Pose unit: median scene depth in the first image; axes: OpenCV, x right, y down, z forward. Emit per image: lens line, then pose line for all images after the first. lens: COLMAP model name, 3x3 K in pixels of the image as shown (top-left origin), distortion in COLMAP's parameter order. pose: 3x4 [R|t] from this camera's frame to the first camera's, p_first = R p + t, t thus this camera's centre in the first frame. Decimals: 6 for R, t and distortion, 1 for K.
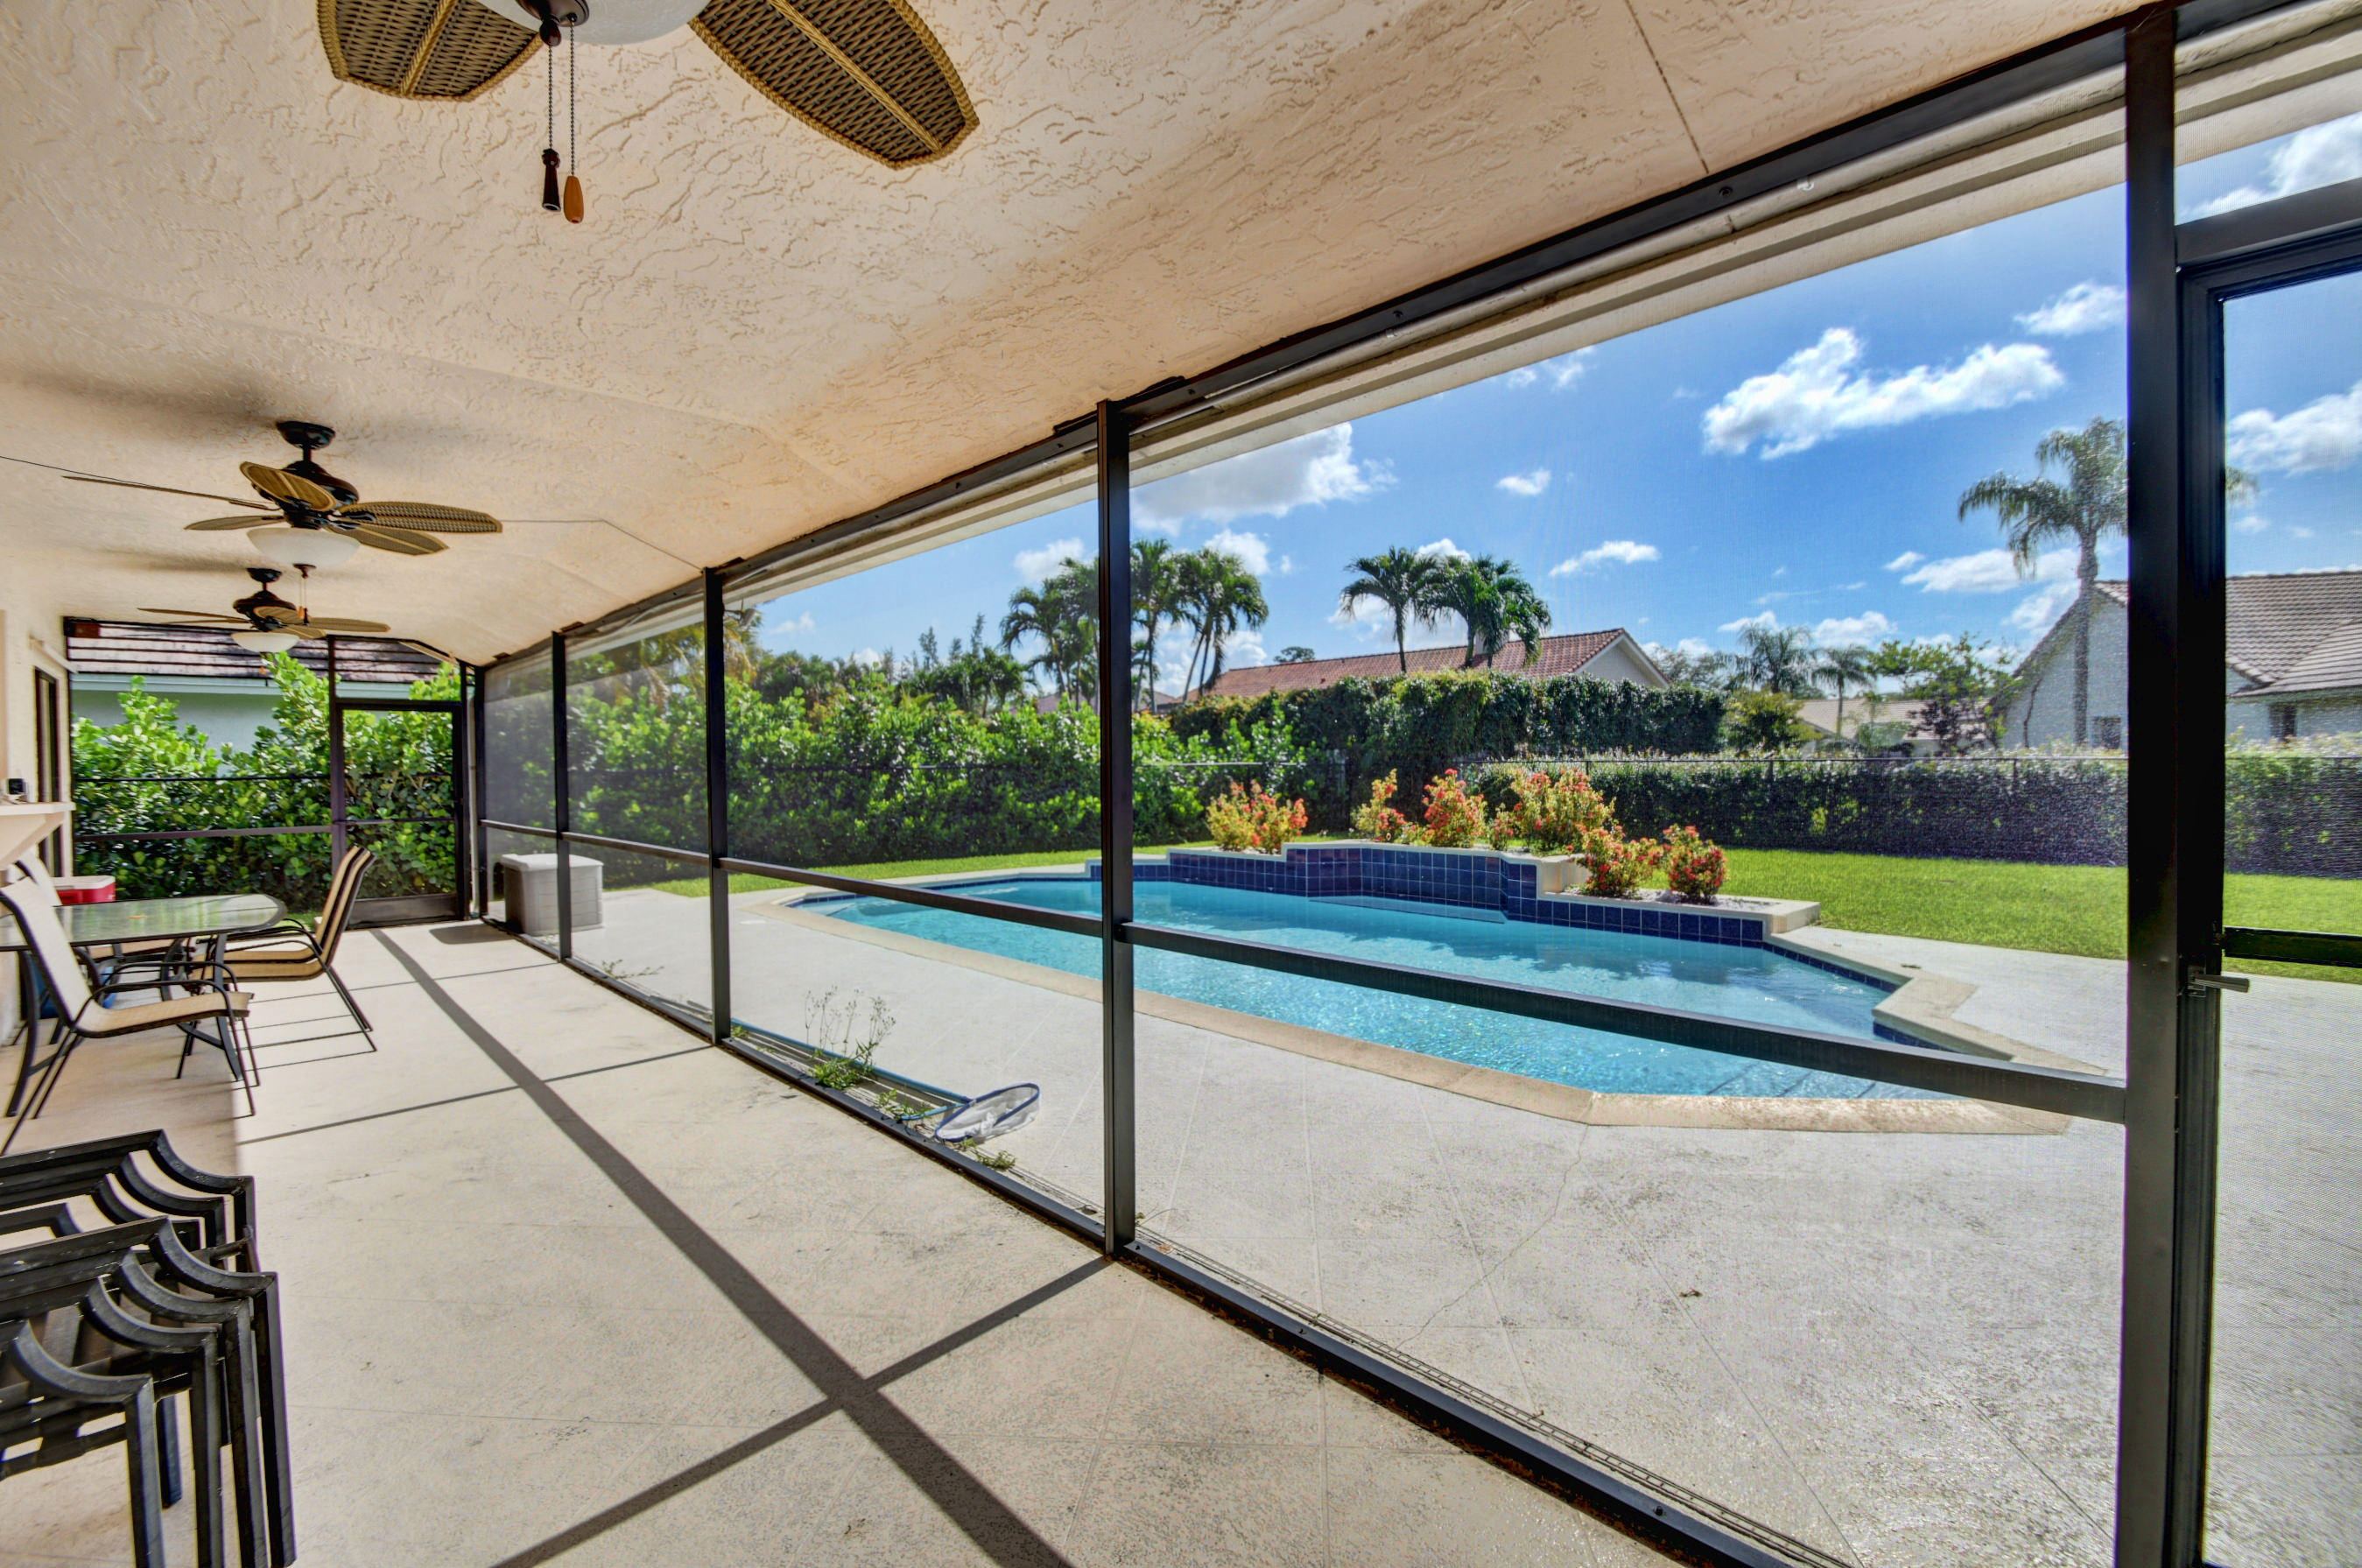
lens RADIAL K [[1038.9, 0, 1173.0], [0, 1038.9, 779.2], [0, 0, 1]] dist [0.003629, -0.012874]
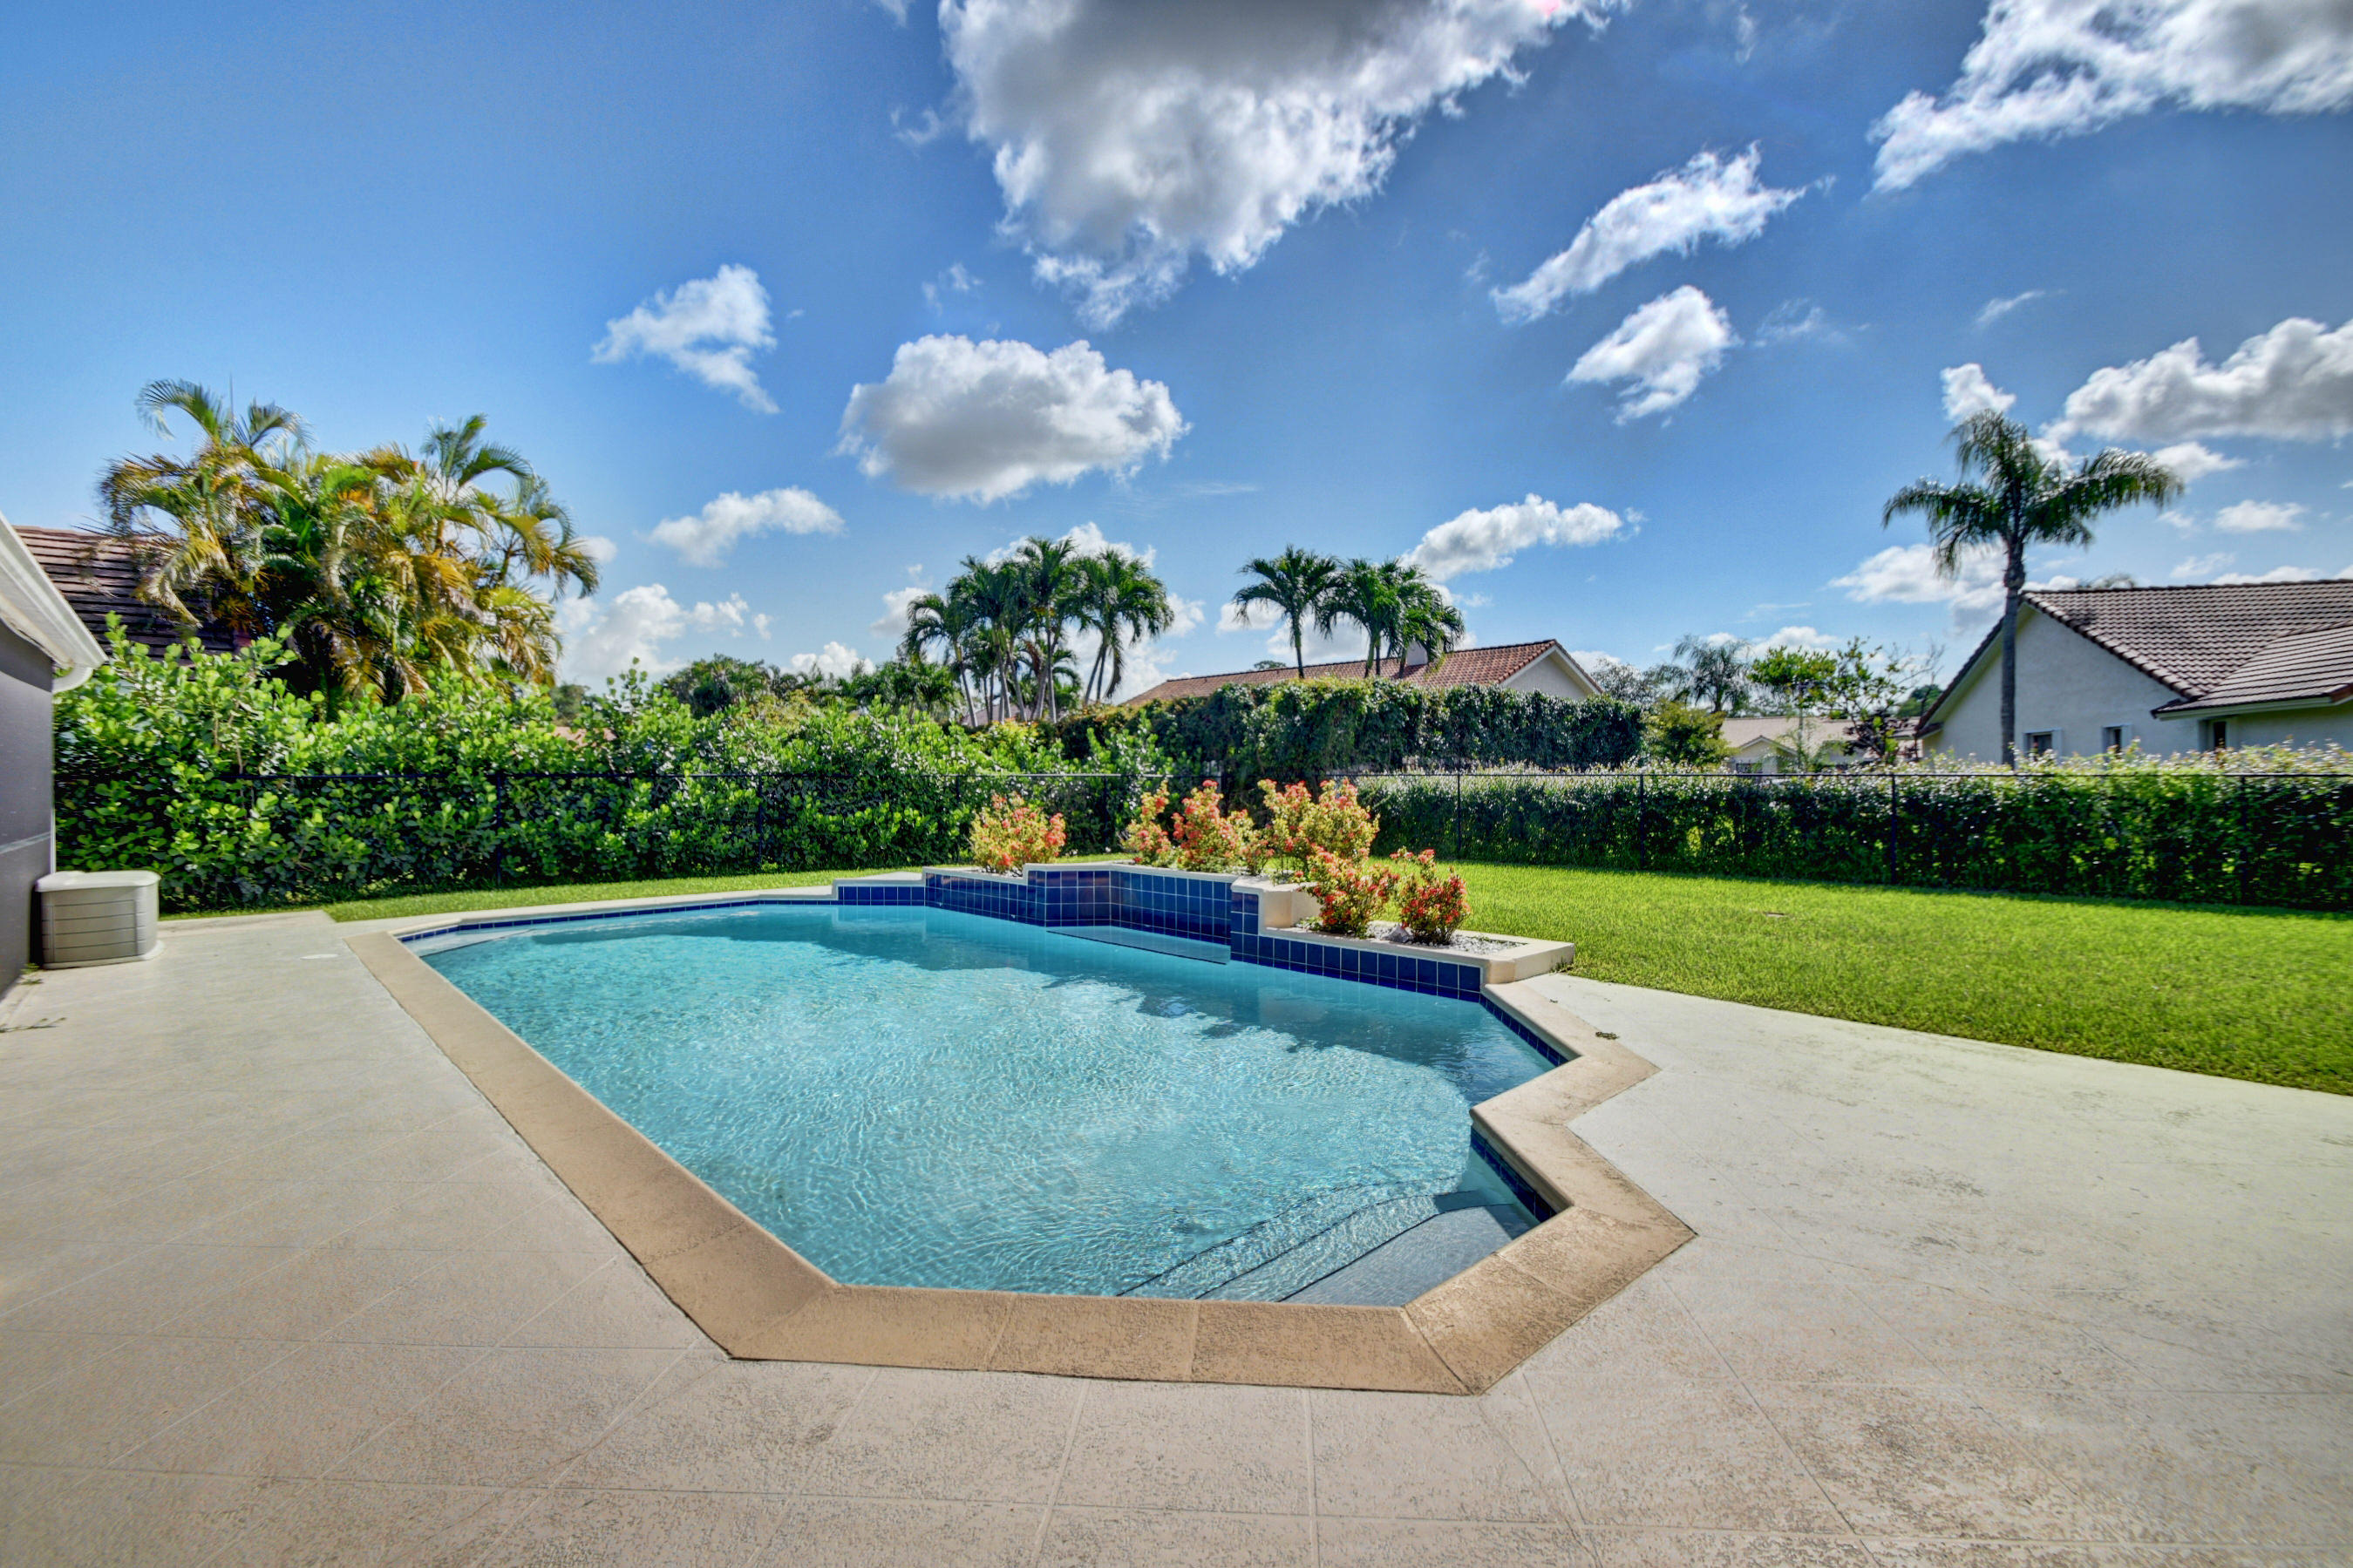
lens RADIAL K [[1034.8, 0, 1156.8], [0, 1034.8, 782.6], [0, 0, 1]] dist [0.003629, -0.012874]
pose [[0.999961, 0.007562, 0.004517, 0.139476], [-0.007521, 0.999931, -0.008989, 0.000025], [-0.004585, 0.008954, 0.999949, 0.085661]]
